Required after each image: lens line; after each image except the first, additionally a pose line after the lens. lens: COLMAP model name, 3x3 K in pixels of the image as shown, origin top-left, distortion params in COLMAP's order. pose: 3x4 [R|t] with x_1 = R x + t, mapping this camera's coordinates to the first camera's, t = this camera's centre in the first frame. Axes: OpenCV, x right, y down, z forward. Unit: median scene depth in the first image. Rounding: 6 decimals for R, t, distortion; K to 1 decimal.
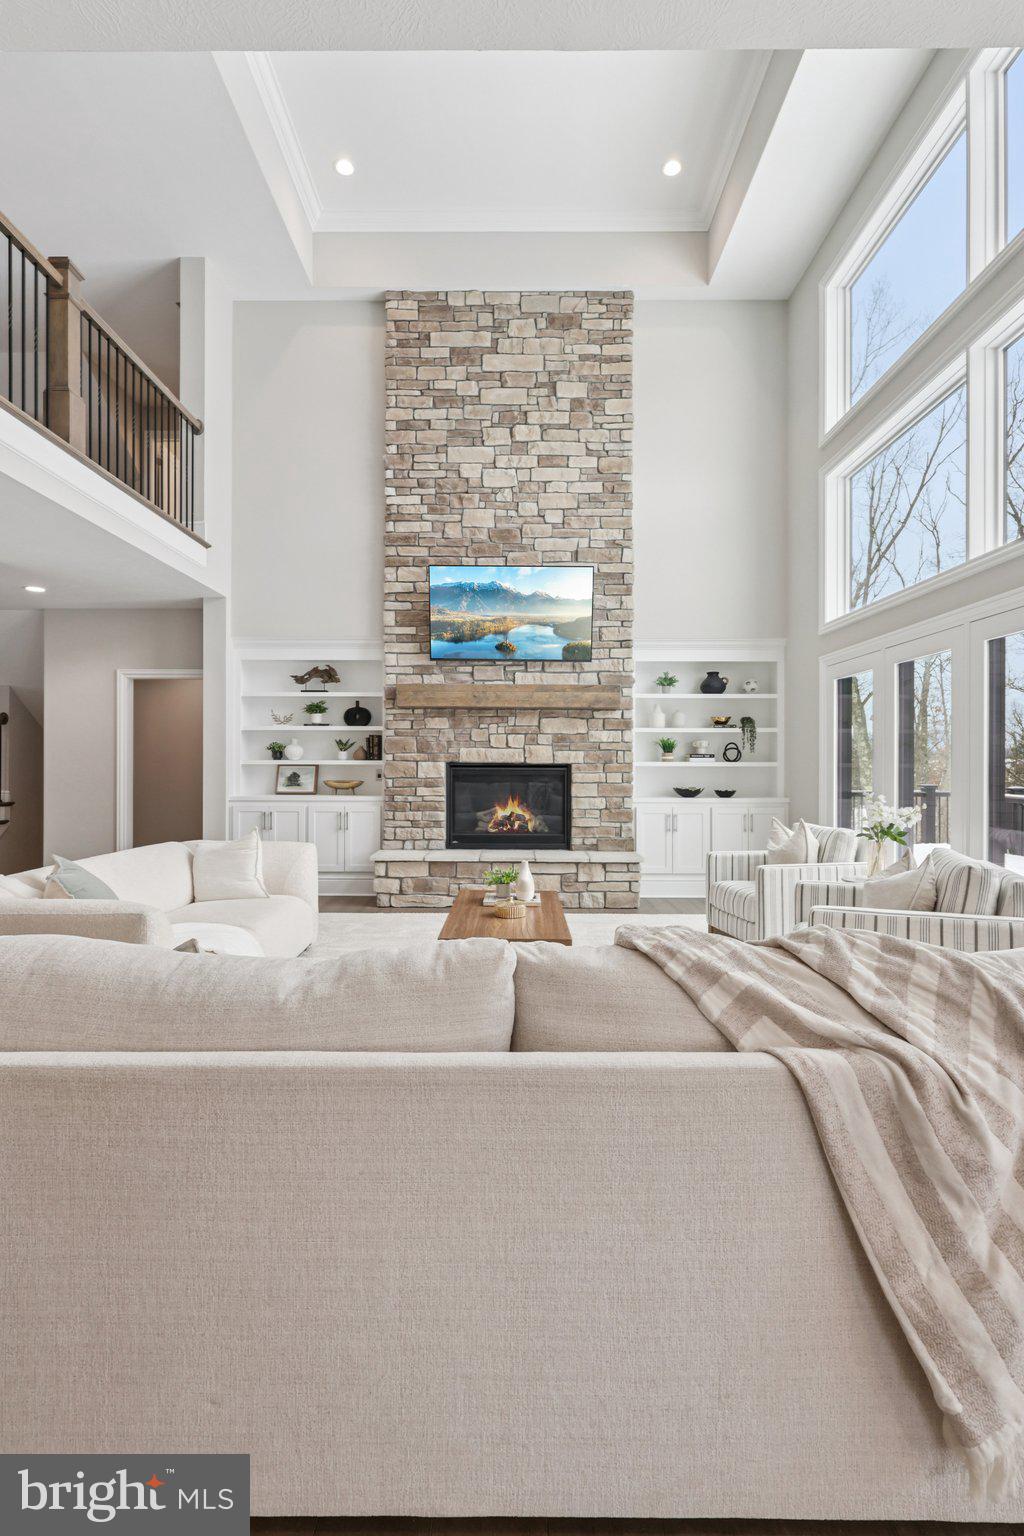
lens RADIAL K [[716.5, 0, 509.8], [0, 716.5, 758.1], [0, 0, 1]] dist [-0.002055, 0.002274]
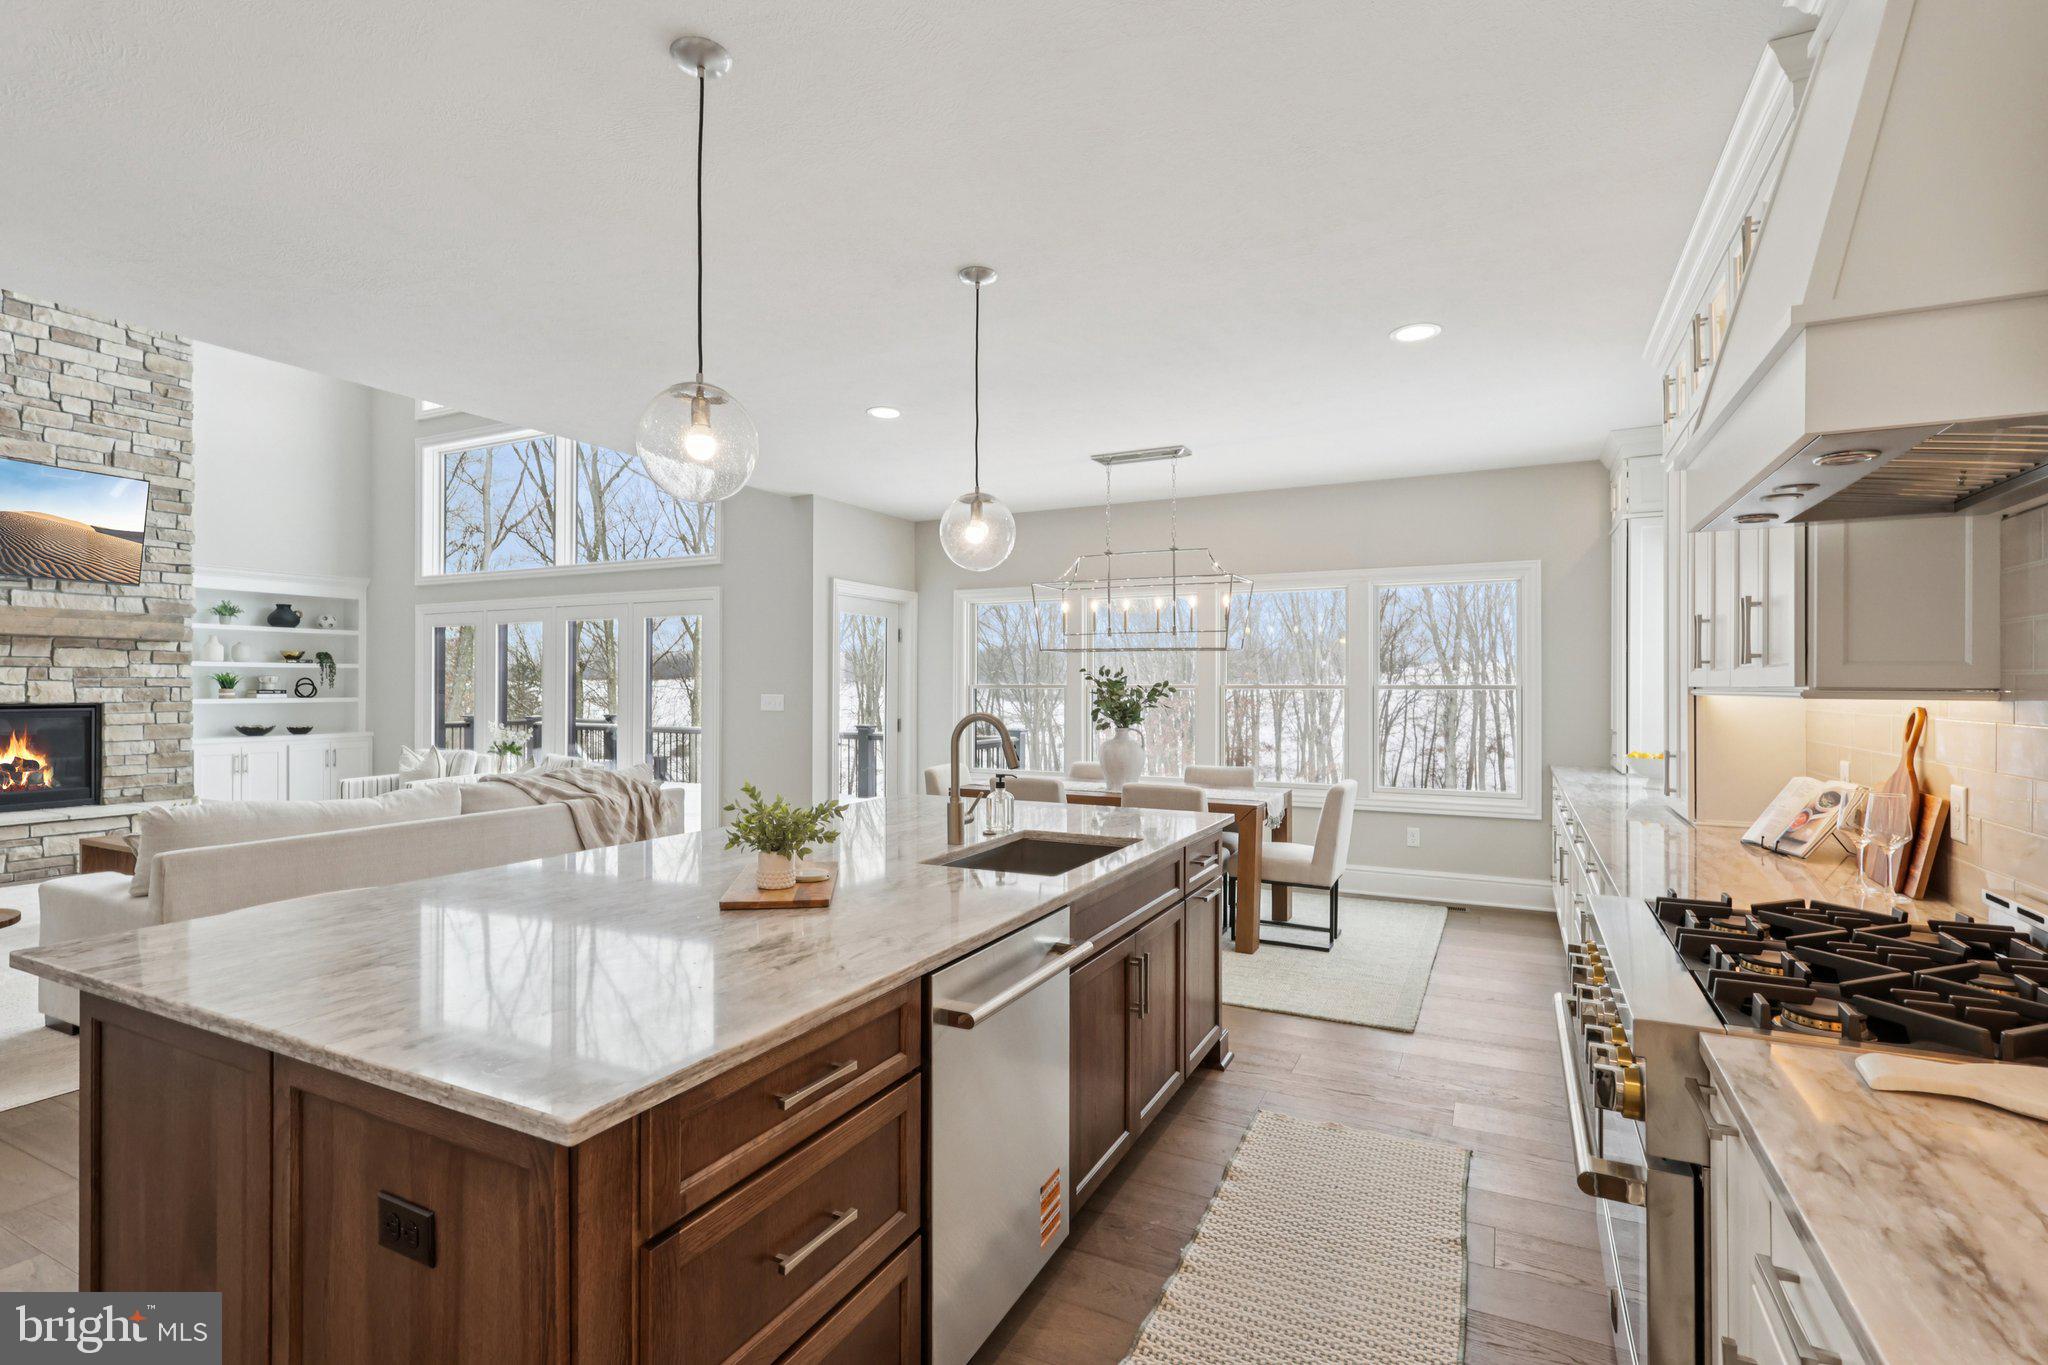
lens RADIAL K [[955.3, 0, 1030.3], [0, 955.3, 677.4], [0, 0, 1]] dist [-0.002055, 0.002274]
pose [[0.438005, 0.004835, 0.898960, -0.449923], [-0.003915, 0.999986, -0.003471, -0.022795], [-0.898964, -0.001999, 0.438018, -0.483225]]
